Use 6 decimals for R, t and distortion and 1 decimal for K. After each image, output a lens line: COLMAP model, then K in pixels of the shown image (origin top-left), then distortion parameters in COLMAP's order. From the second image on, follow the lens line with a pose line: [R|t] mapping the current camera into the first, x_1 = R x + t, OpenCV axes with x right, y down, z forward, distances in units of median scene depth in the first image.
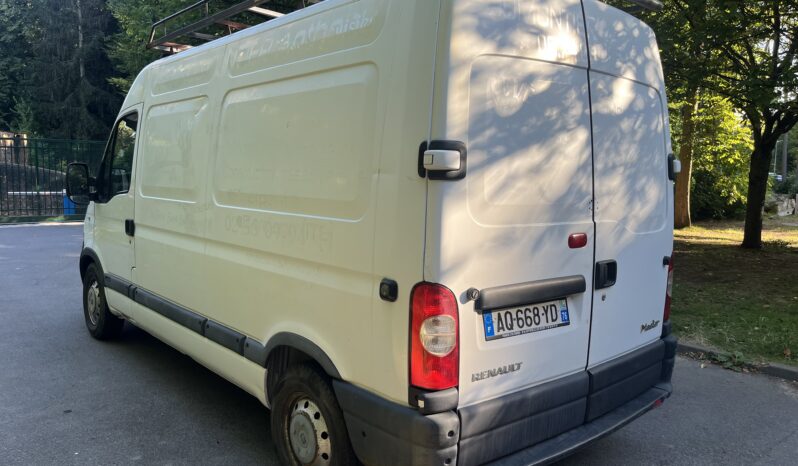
lens RADIAL K [[609.5, 0, 398.8], [0, 609.5, 217.7], [0, 0, 1]] dist [0.043684, 0.000233]
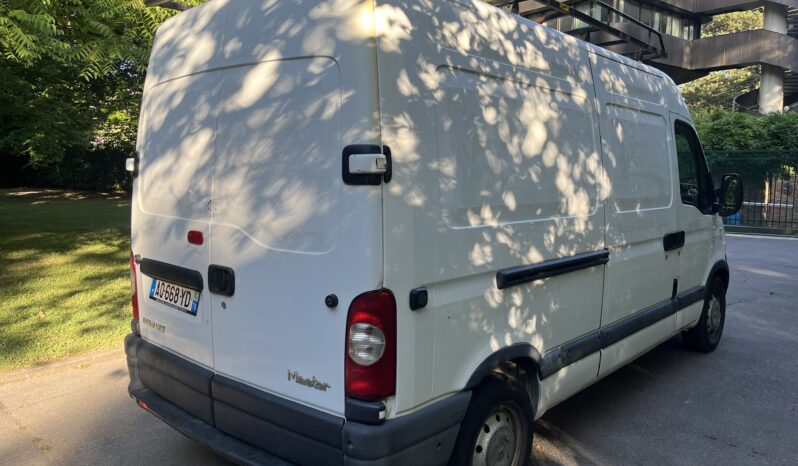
lens RADIAL K [[598.8, 0, 392.0], [0, 598.8, 233.0], [0, 0, 1]] dist [-0.001414, -0.005915]
pose [[0.127156, 0.090290, -0.987765, 1.262255], [-0.084873, 0.993186, 0.079860, -0.077608], [0.988245, 0.073680, 0.133953, 1.116049]]
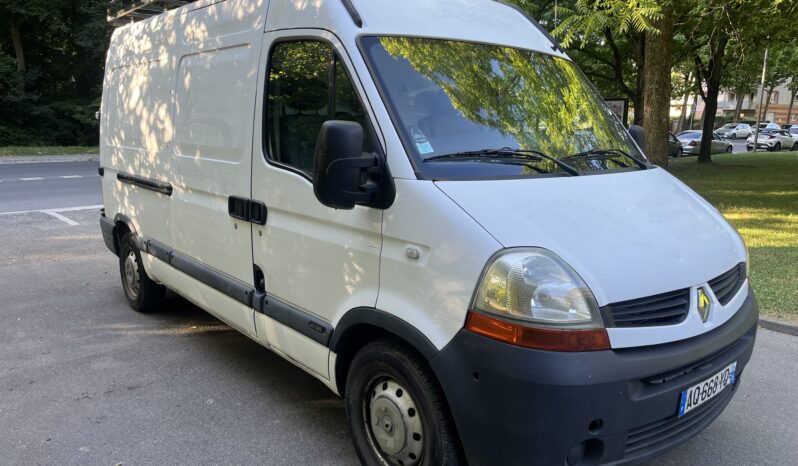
lens RADIAL K [[609.5, 0, 398.8], [0, 609.5, 217.7], [0, 0, 1]] dist [0.043684, 0.000233]
pose [[-0.999941, -0.007499, 0.007830, -0.448461], [-0.005361, 0.969717, 0.244171, -0.272236], [-0.009424, 0.244115, -0.969701, 3.170981]]
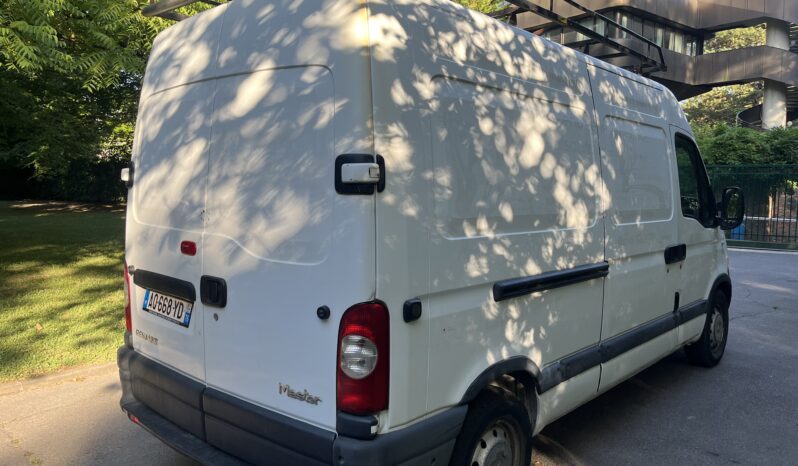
lens RADIAL K [[598.4, 0, 399.0], [0, 598.4, 233.0], [0, 0, 1]] dist [-0.003215, 0.002497]
pose [[0.129551, 0.067931, -0.989243, 1.252441], [-0.088508, 0.994460, 0.056698, -0.073981], [0.987615, 0.080211, 0.134846, 1.133317]]
